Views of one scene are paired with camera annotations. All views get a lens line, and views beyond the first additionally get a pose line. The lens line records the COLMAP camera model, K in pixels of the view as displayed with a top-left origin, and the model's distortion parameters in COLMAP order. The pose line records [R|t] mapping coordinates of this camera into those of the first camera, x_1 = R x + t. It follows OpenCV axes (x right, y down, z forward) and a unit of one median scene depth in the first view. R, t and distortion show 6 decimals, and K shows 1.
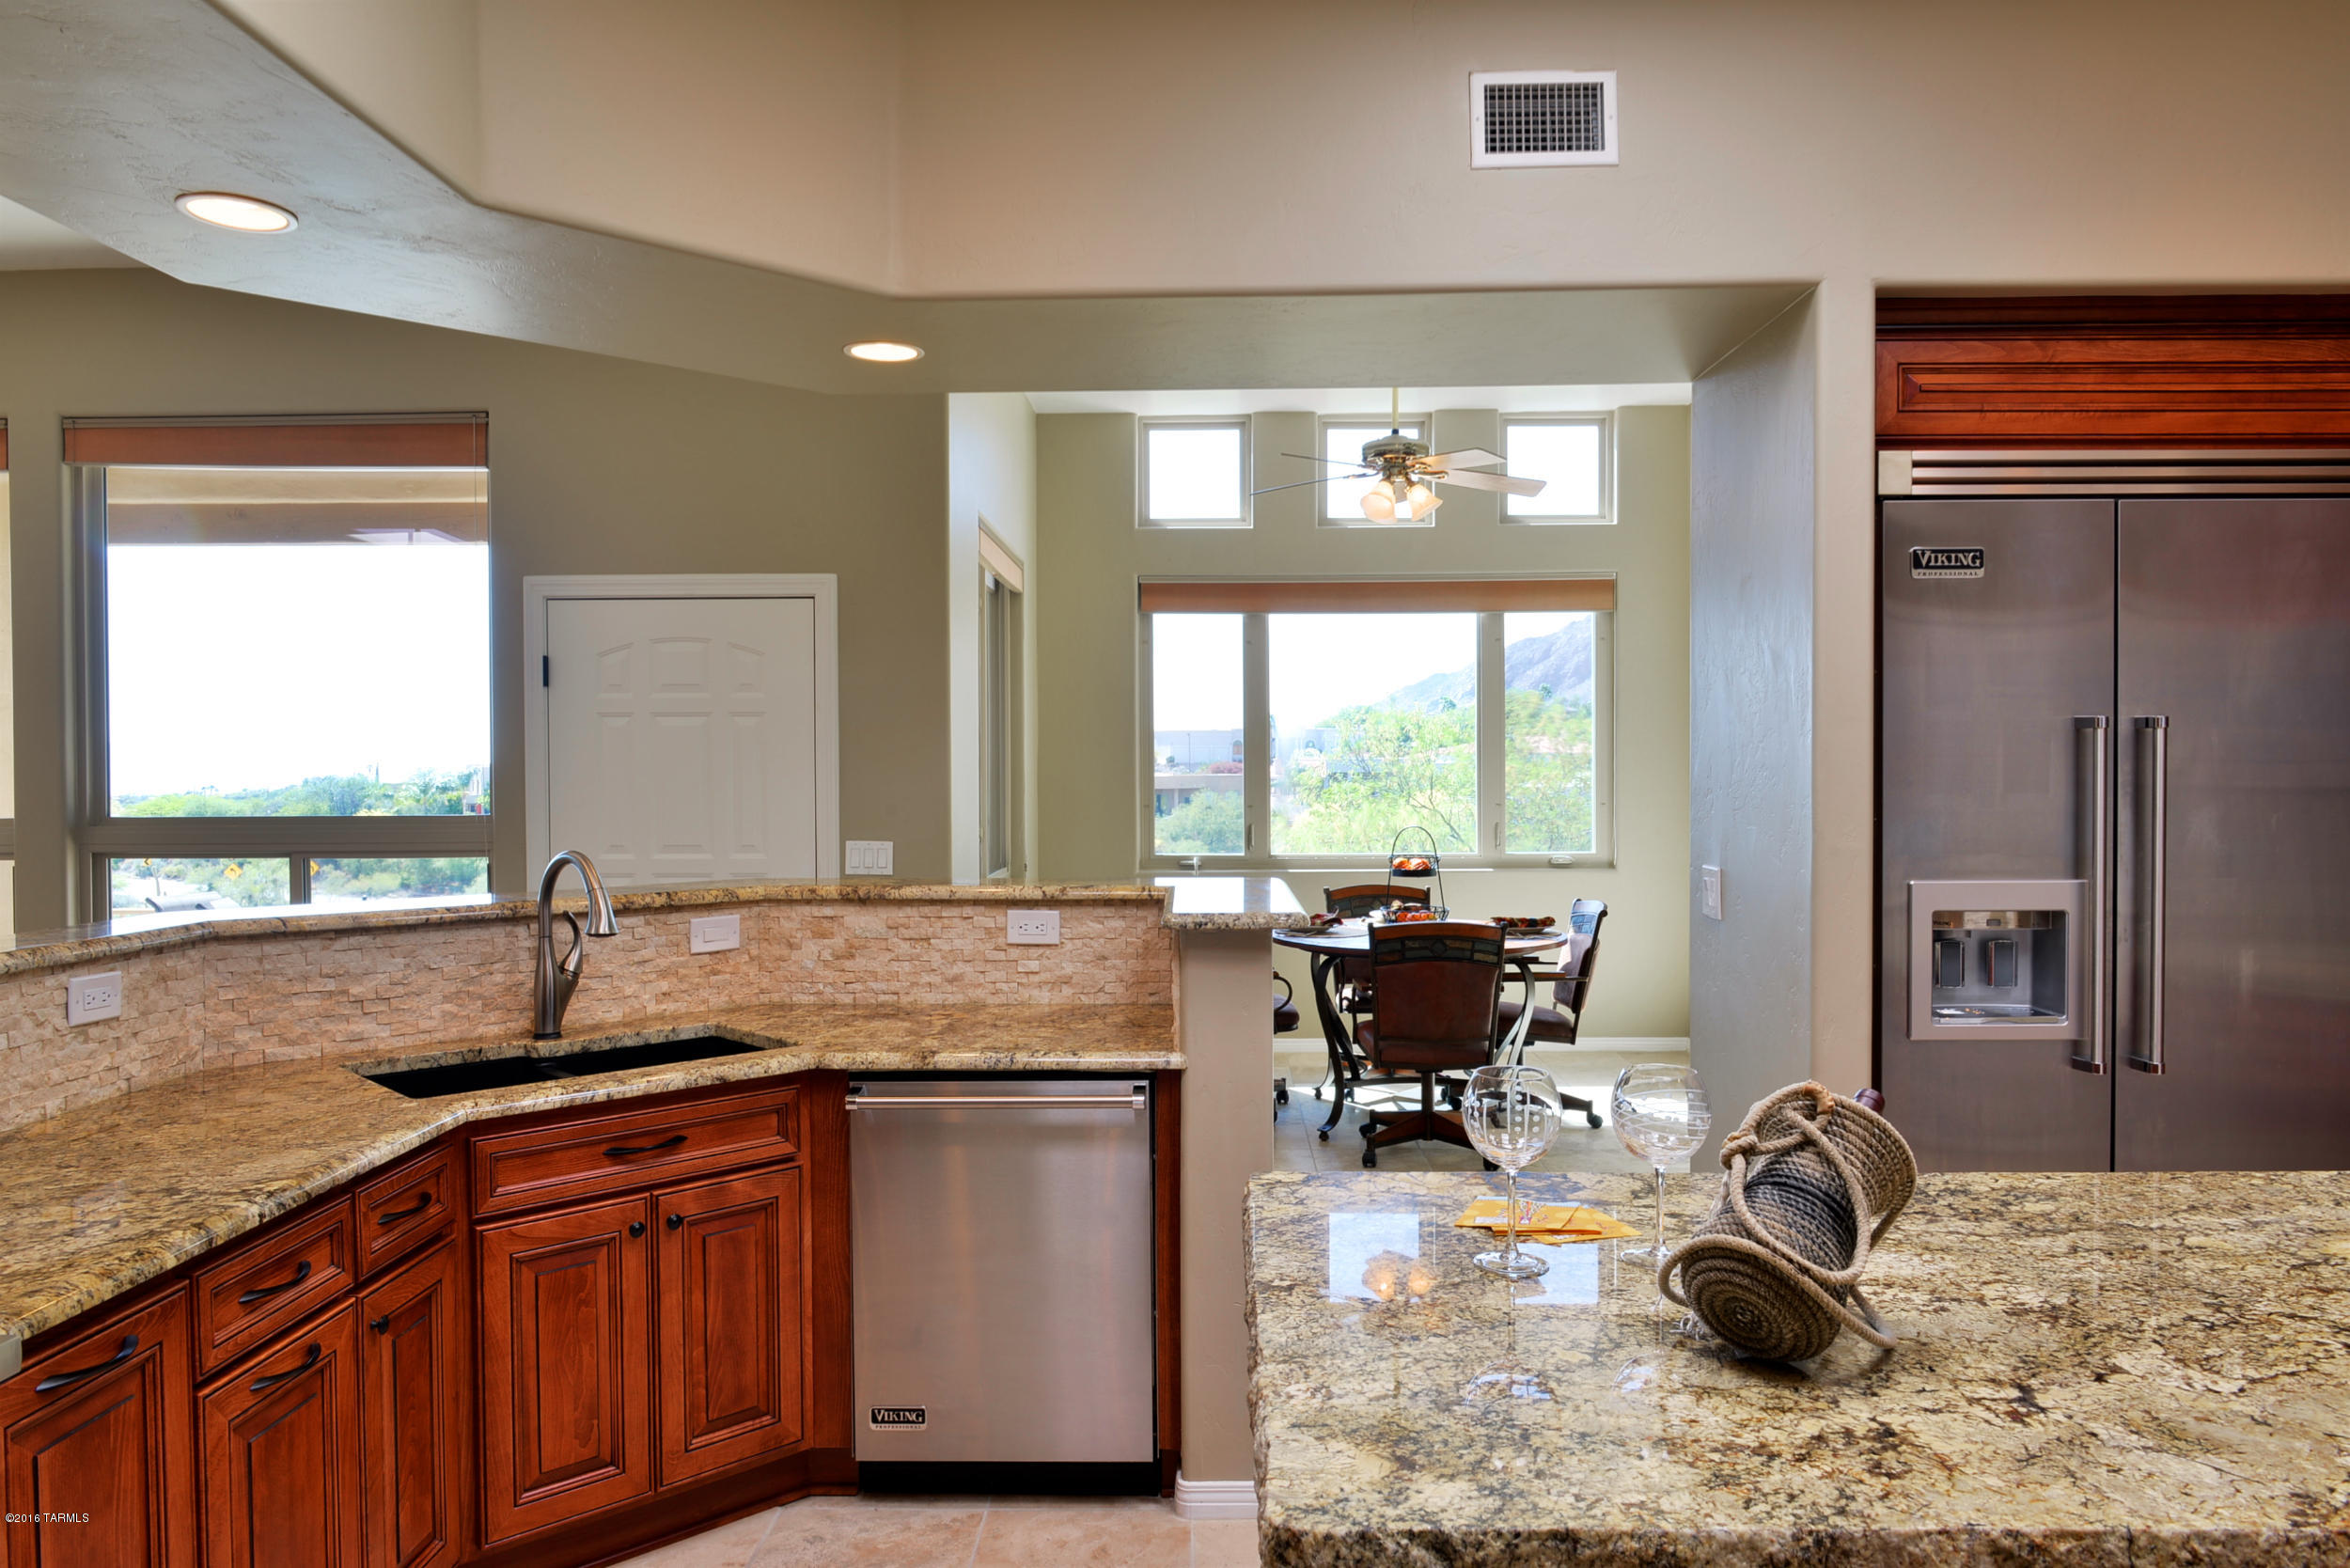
lens RADIAL K [[1616.1, 0, 1177.0], [0, 1616.1, 780.8], [0, 0, 1]] dist [-0.014880, -0.004486]
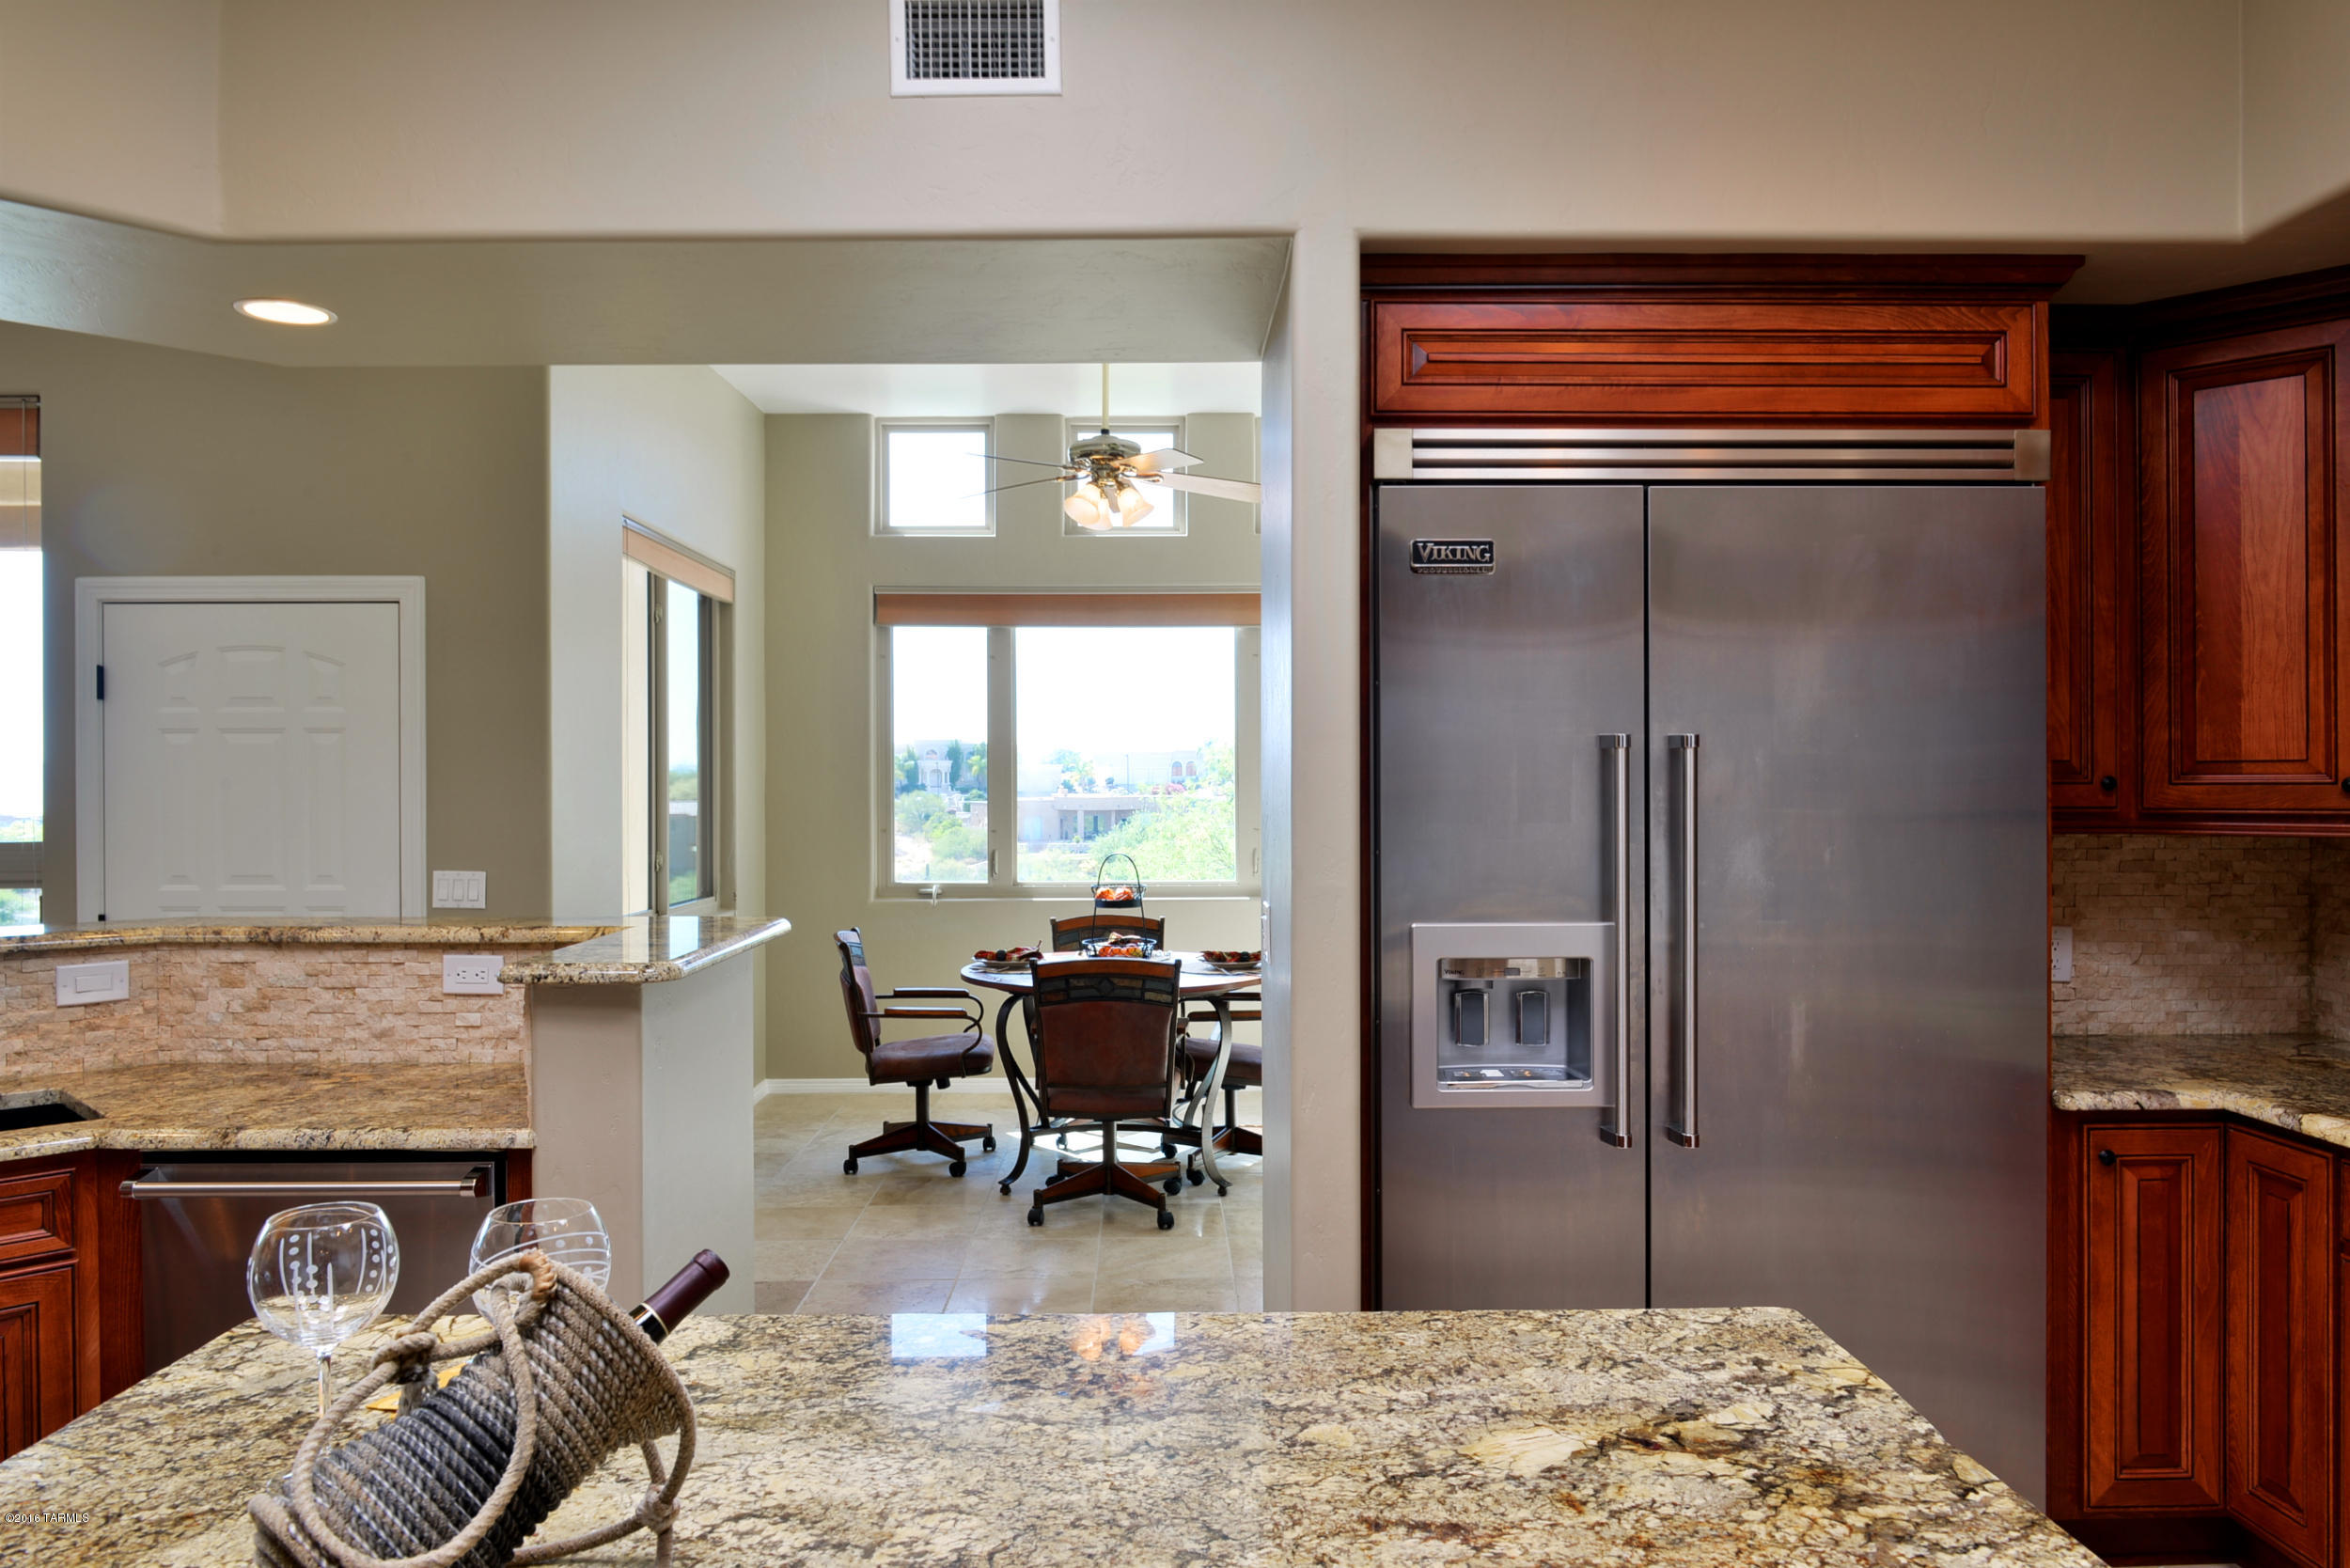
lens RADIAL K [[1616.1, 0, 1171.2], [0, 1616.1, 785.3], [0, 0, 1]] dist [-0.014880, -0.004486]
pose [[0.999366, 0.001688, 0.035555, 0.255499], [-0.001323, 0.999946, -0.010293, -0.002908], [-0.035570, 0.010239, 0.999315, 0.117615]]
